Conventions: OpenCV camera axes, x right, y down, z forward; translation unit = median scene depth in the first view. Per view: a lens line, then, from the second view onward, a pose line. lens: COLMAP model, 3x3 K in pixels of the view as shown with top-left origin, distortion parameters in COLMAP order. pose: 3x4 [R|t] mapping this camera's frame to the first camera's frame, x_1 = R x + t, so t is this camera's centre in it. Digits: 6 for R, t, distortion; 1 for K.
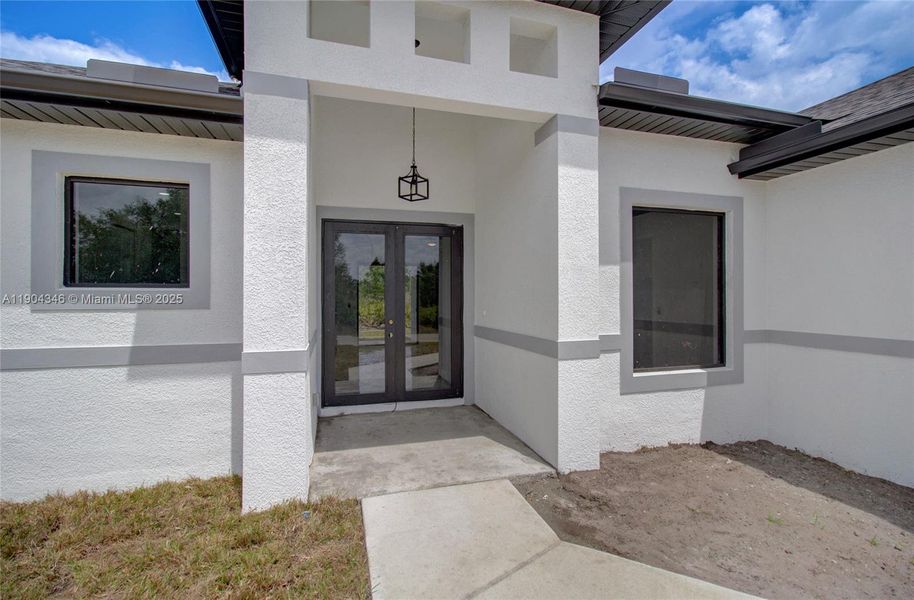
lens RADIAL K [[394.4, 0, 453.2], [0, 394.4, 291.4], [0, 0, 1]] dist [0.022737, 0.000263]
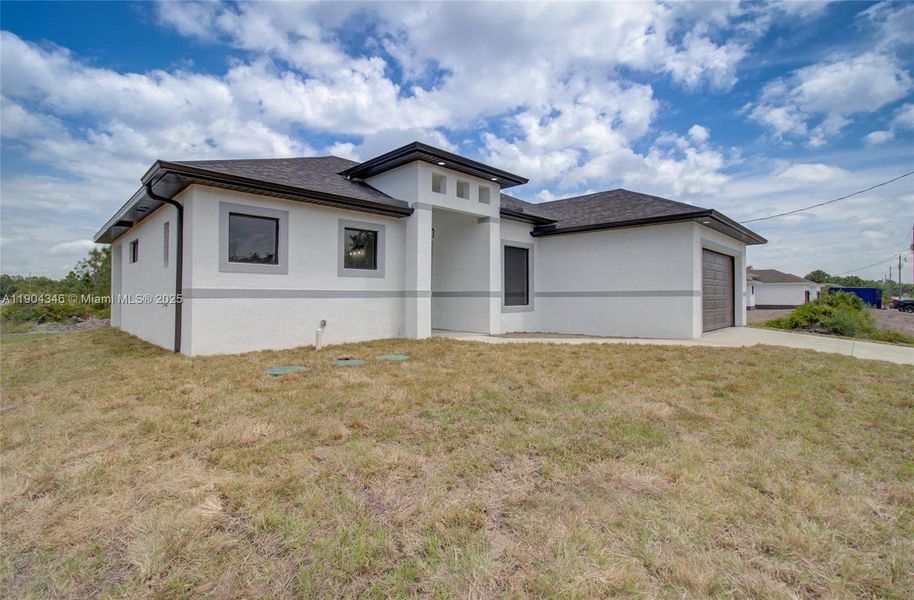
lens RADIAL K [[415.8, 0, 459.8], [0, 415.8, 298.0], [0, 0, 1]] dist [0.001706, 0.000001]
pose [[0.874428, 0.001477, 0.485153, -1.157056], [-0.009211, 0.999866, 0.013557, 0.105434], [-0.485068, -0.016323, 0.874324, -1.314017]]
